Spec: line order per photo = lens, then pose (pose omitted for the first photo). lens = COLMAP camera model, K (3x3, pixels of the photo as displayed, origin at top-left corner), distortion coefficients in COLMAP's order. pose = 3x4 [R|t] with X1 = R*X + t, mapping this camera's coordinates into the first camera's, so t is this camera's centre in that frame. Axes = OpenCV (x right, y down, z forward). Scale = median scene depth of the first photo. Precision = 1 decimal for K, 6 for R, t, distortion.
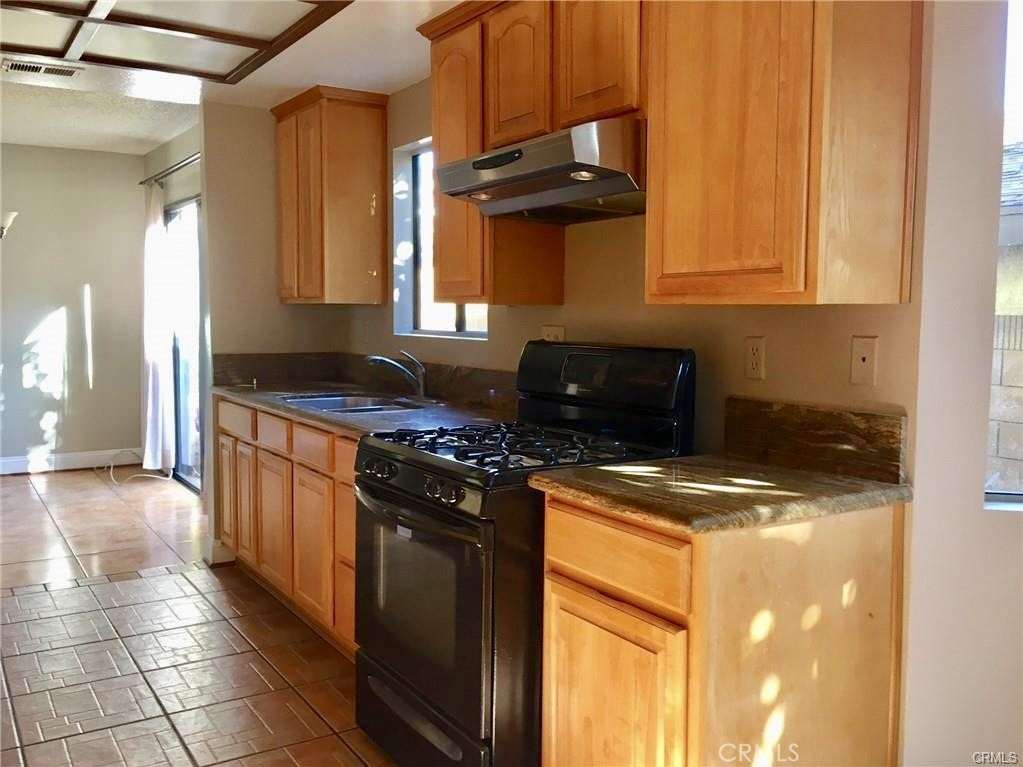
lens RADIAL K [[912.9, 0, 514.9], [0, 912.9, 383.1], [0, 0, 1]] dist [0.023786, 0.011413]
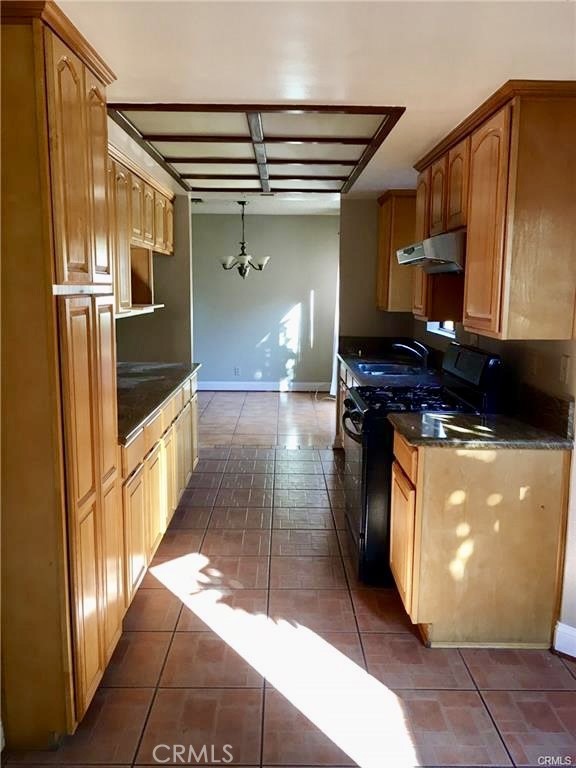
lens RADIAL K [[645.9, 0, 282.2], [0, 645.9, 384.5], [0, 0, 1]] dist [0.035406, -0.036174]
pose [[0.839802, 0.083377, -0.536452, 0.314674], [-0.047893, 0.995662, 0.079774, -0.036650], [0.540776, -0.041302, 0.840152, -0.186729]]
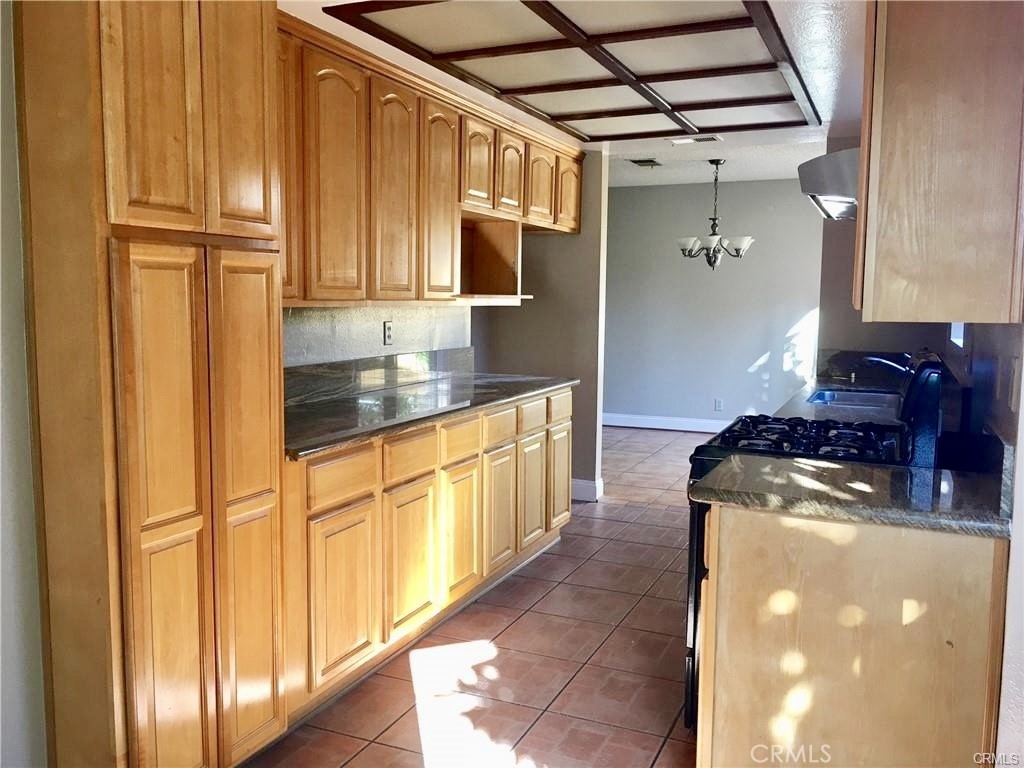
lens RADIAL K [[861.2, 0, 513.0], [0, 861.2, 381.6], [0, 0, 1]] dist [0.035406, -0.036174]
pose [[0.545051, 0.081929, -0.834391, 0.438406], [-0.075523, 0.995966, 0.048460, -0.016310], [0.834995, 0.036603, 0.549039, 0.051768]]
